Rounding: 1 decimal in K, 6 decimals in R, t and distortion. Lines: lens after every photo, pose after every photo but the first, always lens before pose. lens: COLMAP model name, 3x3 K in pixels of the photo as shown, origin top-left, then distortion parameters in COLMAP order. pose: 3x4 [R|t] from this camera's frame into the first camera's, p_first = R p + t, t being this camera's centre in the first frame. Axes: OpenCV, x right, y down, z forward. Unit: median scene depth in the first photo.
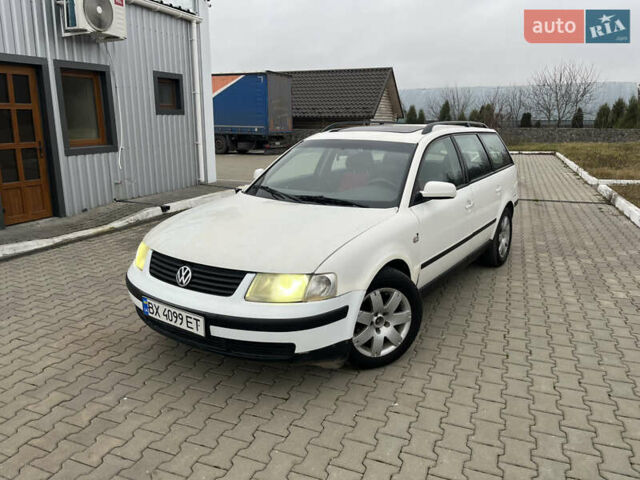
lens RADIAL K [[478.7, 0, 319.5], [0, 478.7, 243.5], [0, 0, 1]] dist [0.069483, -0.088488]
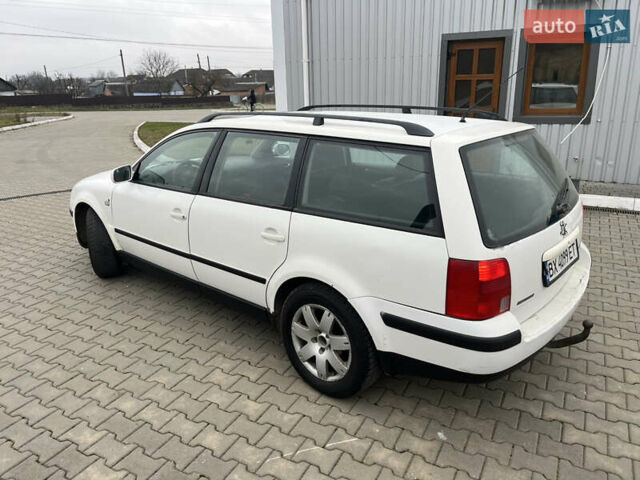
lens RADIAL K [[478.7, 0, 318.6], [0, 478.7, 238.8], [0, 0, 1]] dist [0.069483, -0.088488]
pose [[-0.116589, 0.309496, -0.943726, 0.944863], [-0.226953, 0.916763, 0.328692, -0.322701], [0.966902, 0.252503, -0.036643, 1.118624]]
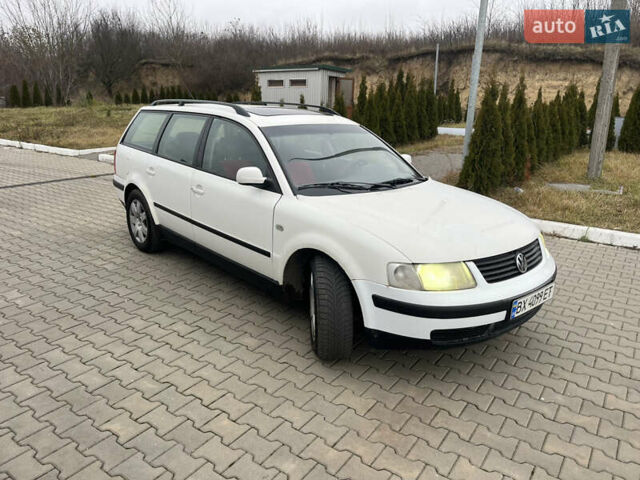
lens RADIAL K [[478.7, 0, 325.5], [0, 478.7, 238.3], [0, 0, 1]] dist [0.069483, -0.088488]
pose [[0.224736, -0.268105, 0.936810, -0.795966], [0.213111, 0.951652, 0.221229, -0.180934], [-0.950830, 0.149926, 0.271007, 0.656526]]
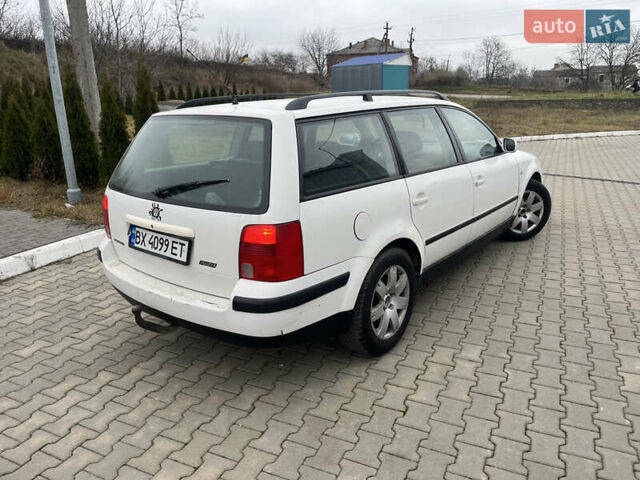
lens RADIAL K [[478.7, 0, 333.1], [0, 478.7, 239.2], [0, 0, 1]] dist [0.069483, -0.088488]
pose [[-0.998367, 0.006553, 0.056741, 0.166139], [0.034852, 0.856925, 0.514261, -0.461357], [-0.045253, 0.515399, -0.855754, 1.832881]]
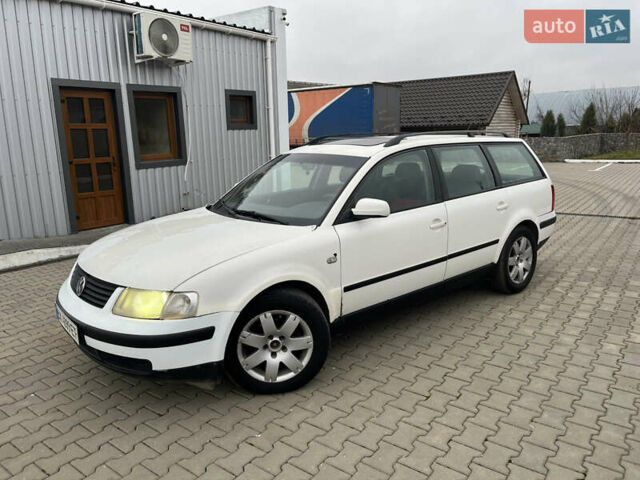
lens RADIAL K [[478.7, 0, 320.2], [0, 478.7, 242.7], [0, 0, 1]] dist [0.069483, -0.088488]
pose [[0.964484, 0.036724, -0.261577, 0.294346], [-0.042396, 0.998972, -0.016072, -0.018830], [0.260718, 0.026591, 0.965049, 0.064662]]
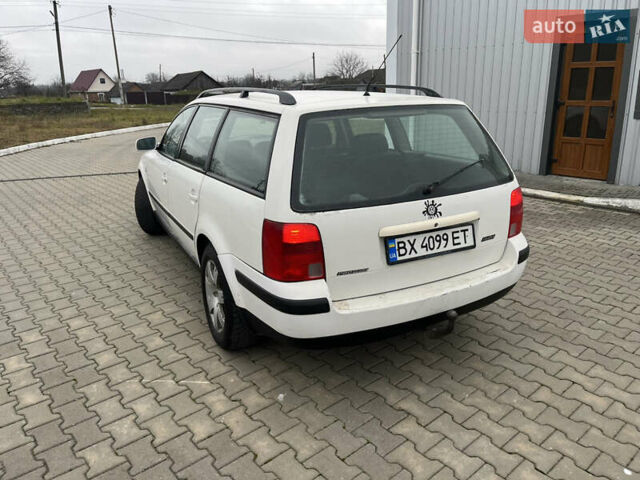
lens RADIAL K [[478.7, 0, 318.0], [0, 478.7, 236.4], [0, 0, 1]] dist [0.069483, -0.088488]
pose [[-0.470835, 0.273214, -0.838850, 0.882174], [-0.195682, 0.894812, 0.401274, -0.369255], [0.860246, 0.353081, -0.367846, 1.454825]]
